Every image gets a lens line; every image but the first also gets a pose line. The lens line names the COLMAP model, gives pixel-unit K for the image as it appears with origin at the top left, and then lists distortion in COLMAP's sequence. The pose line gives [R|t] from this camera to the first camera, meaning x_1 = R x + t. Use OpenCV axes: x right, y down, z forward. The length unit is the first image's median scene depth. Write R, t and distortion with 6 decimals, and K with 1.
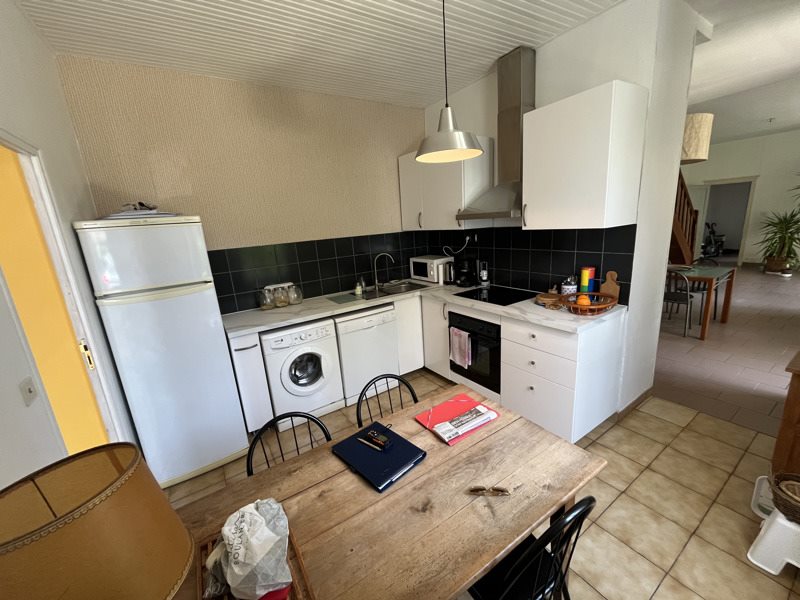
lens RADIAL K [[324.2, 0, 401.6], [0, 324.2, 299.5], [0, 0, 1]] dist [-0.003029, -0.000138]
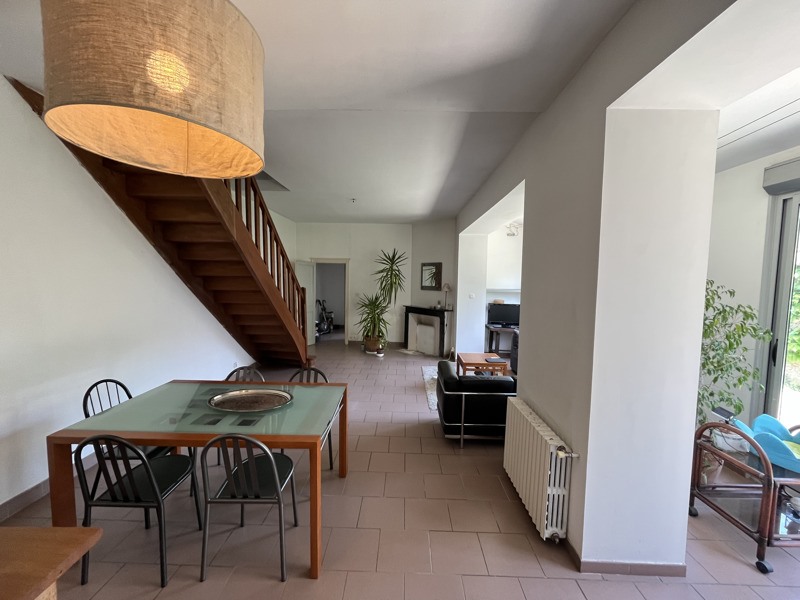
lens RADIAL K [[324.2, 0, 399.6], [0, 324.2, 299.9], [0, 0, 1]] dist [-0.003029, -0.000138]
pose [[0.561824, 0.029212, 0.826741, 0.345041], [0.136320, 0.982445, -0.127351, -0.100067], [-0.815948, 0.184250, 0.547979, 0.329632]]
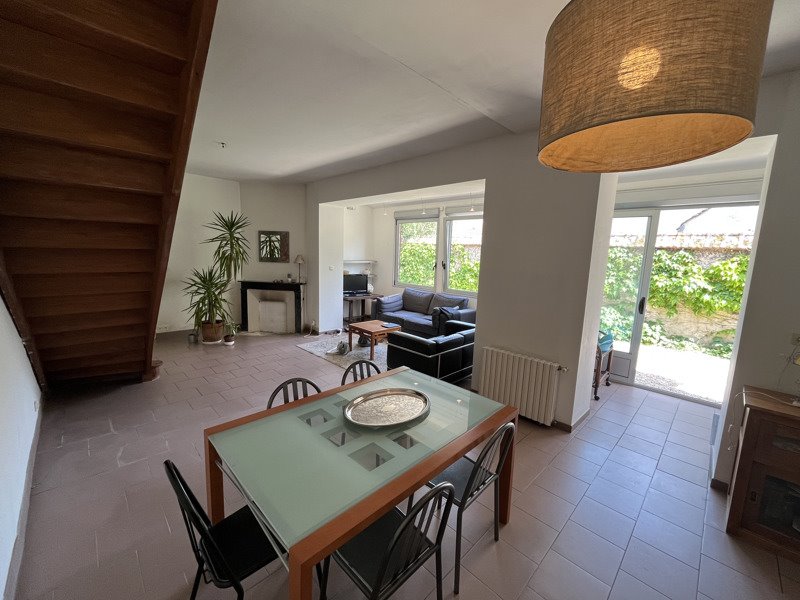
lens RADIAL K [[324.2, 0, 395.3], [0, 324.2, 300.1], [0, 0, 1]] dist [-0.003029, -0.000138]
pose [[-0.194629, -0.078650, 0.977719, 0.271485], [0.210349, 0.970243, 0.119922, -0.180876], [-0.958057, 0.229003, -0.172294, 0.658571]]
